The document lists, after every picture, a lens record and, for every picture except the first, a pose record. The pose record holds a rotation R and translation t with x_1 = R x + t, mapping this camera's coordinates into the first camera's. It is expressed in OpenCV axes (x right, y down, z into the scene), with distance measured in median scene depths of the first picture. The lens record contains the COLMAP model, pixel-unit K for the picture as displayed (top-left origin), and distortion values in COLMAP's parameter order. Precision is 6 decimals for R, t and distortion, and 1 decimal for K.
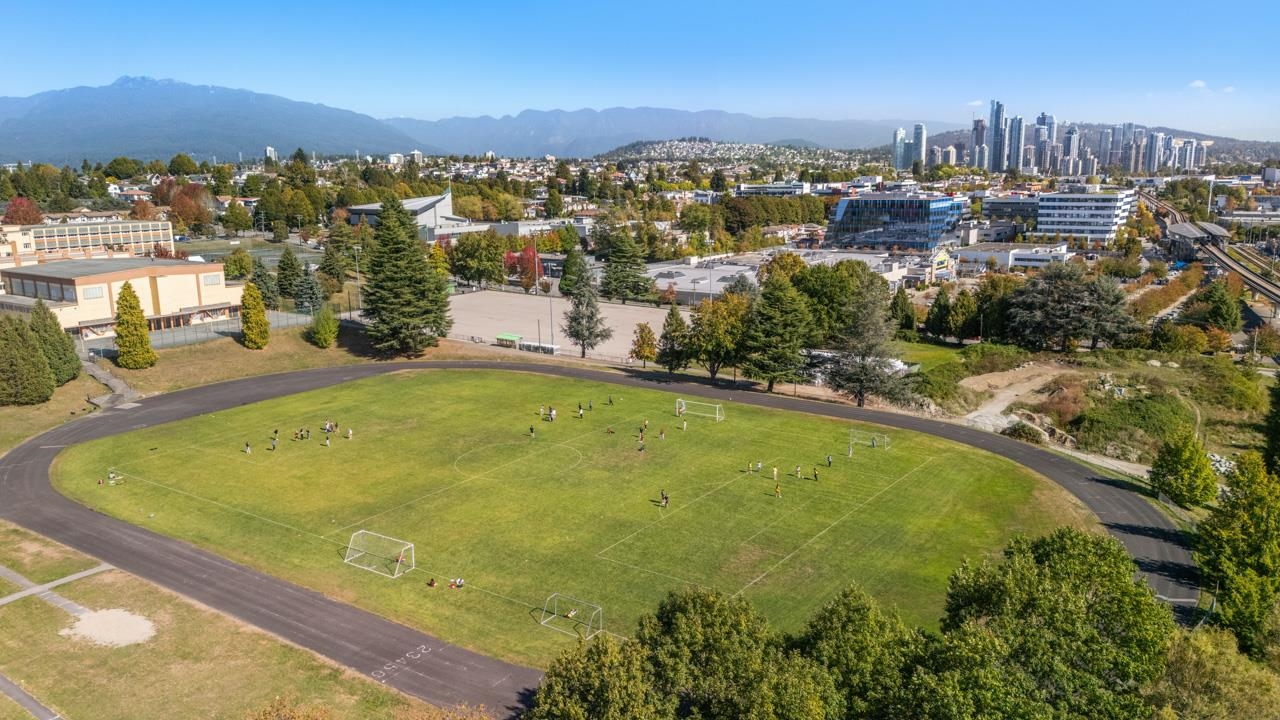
lens RADIAL K [[981.1, 0, 649.1], [0, 981.1, 357.9], [0, 0, 1]] dist [0.086017, -0.109718]
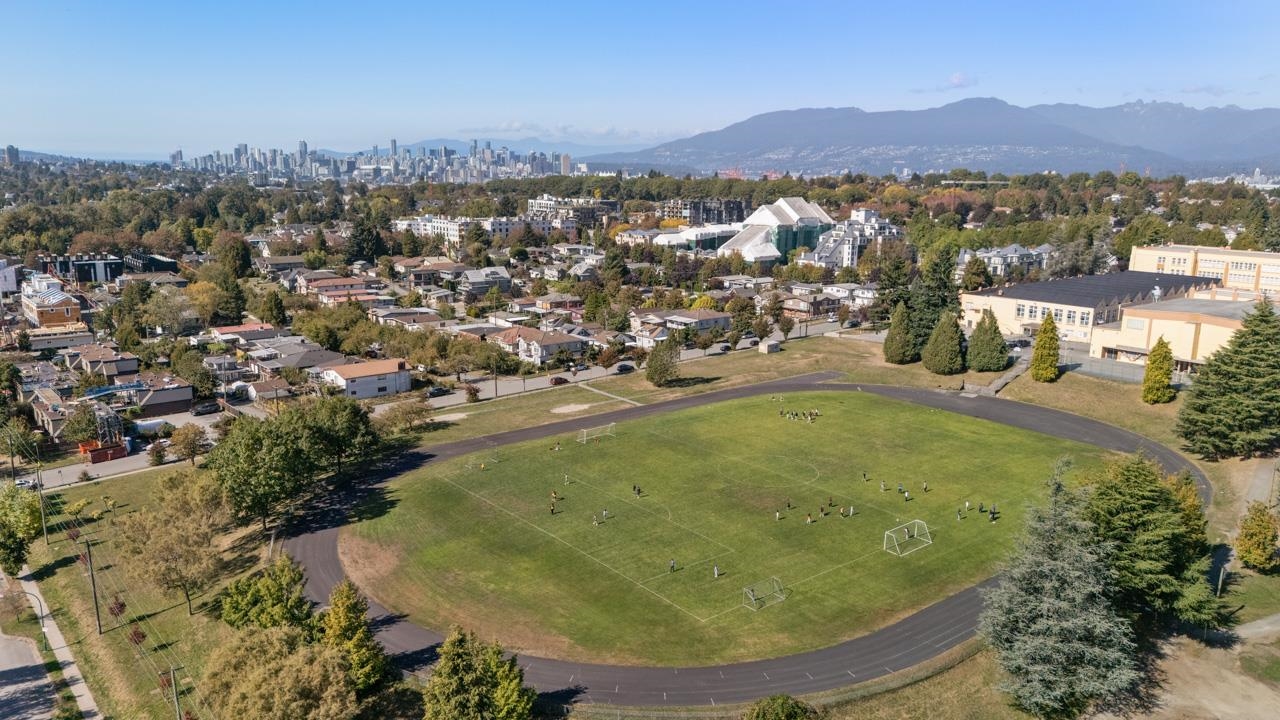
lens RADIAL K [[981.1, 0, 649.1], [0, 981.1, 357.9], [0, 0, 1]] dist [0.086017, -0.109718]
pose [[-0.262466, 0.200678, -0.943843, 0.048030], [-0.200332, 0.945491, 0.256737, -0.014589], [0.943916, 0.256467, -0.207957, 0.048482]]
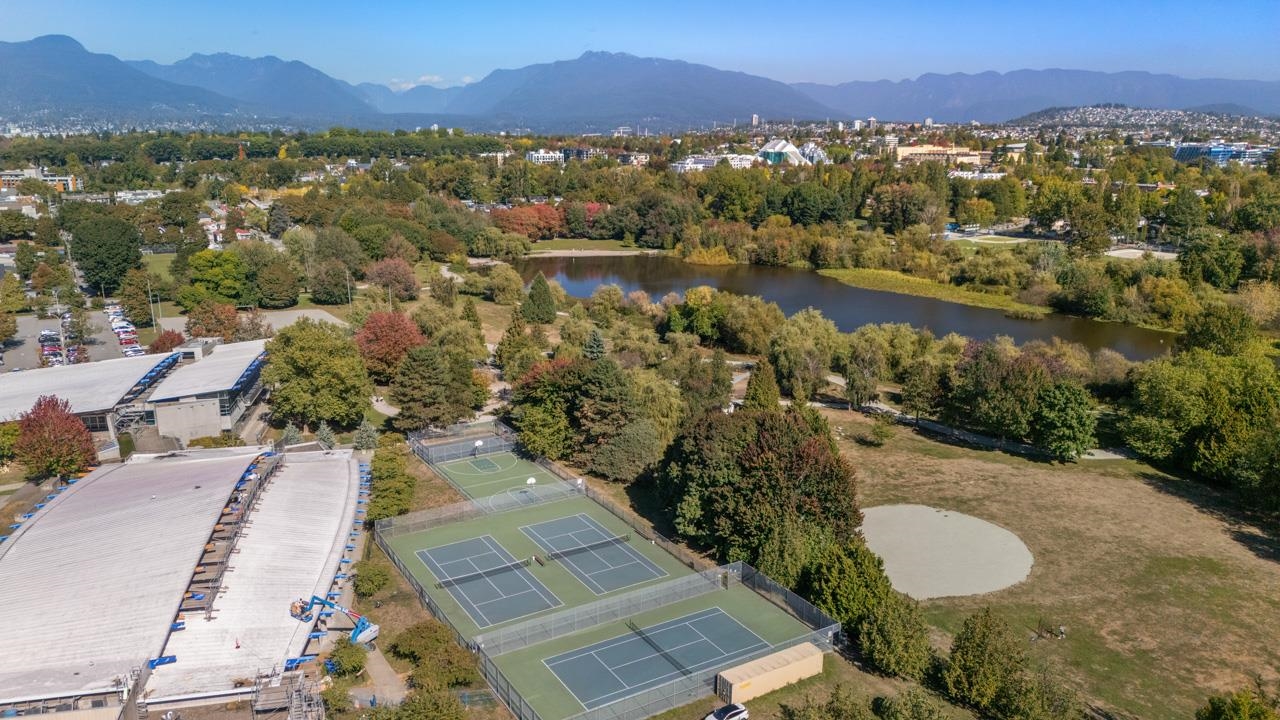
lens RADIAL K [[981.1, 0, 649.1], [0, 981.1, 357.9], [0, 0, 1]] dist [0.086017, -0.109718]
pose [[0.931136, 0.097118, -0.351501, -0.022858], [-0.084410, 0.995108, 0.051341, 0.065532], [0.354768, -0.018135, 0.934779, -0.341220]]
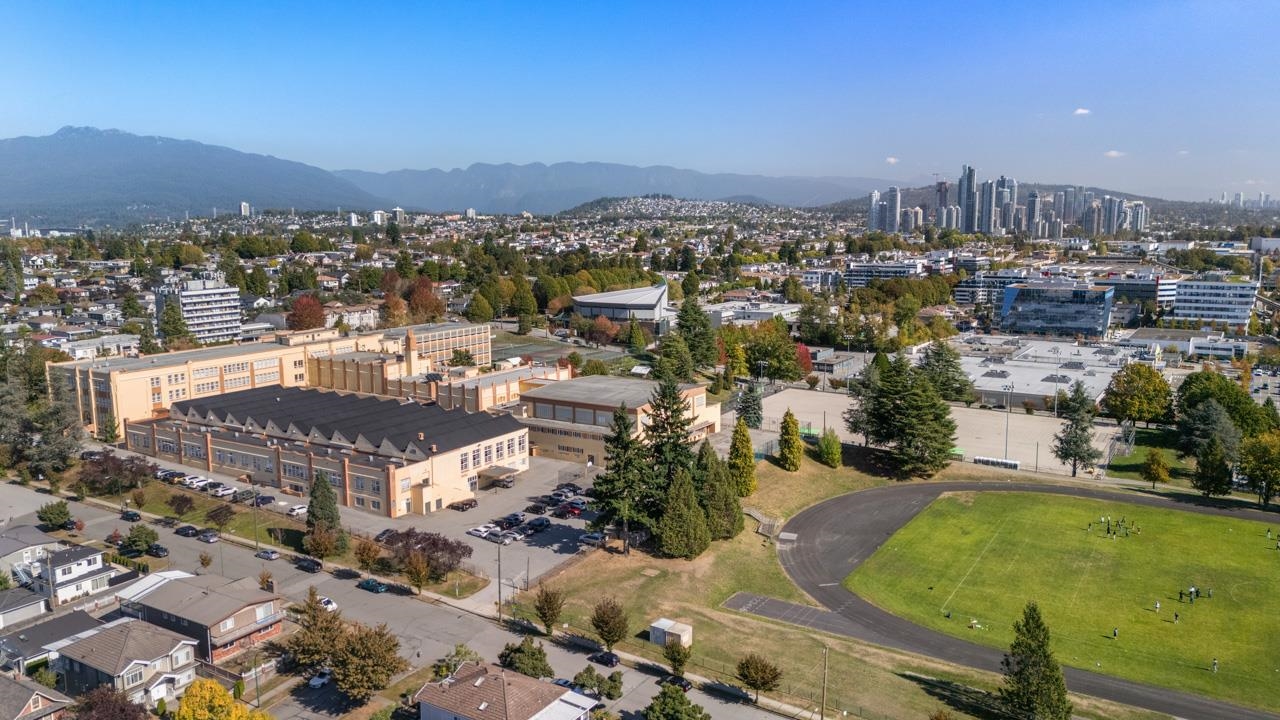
lens RADIAL K [[981.1, 0, 649.1], [0, 981.1, 357.9], [0, 0, 1]] dist [0.086017, -0.109718]
pose [[0.998347, -0.000669, 0.057463, -0.041908], [0.003648, 0.998653, -0.051756, -0.005310], [-0.057351, 0.051880, 0.997005, -0.005068]]
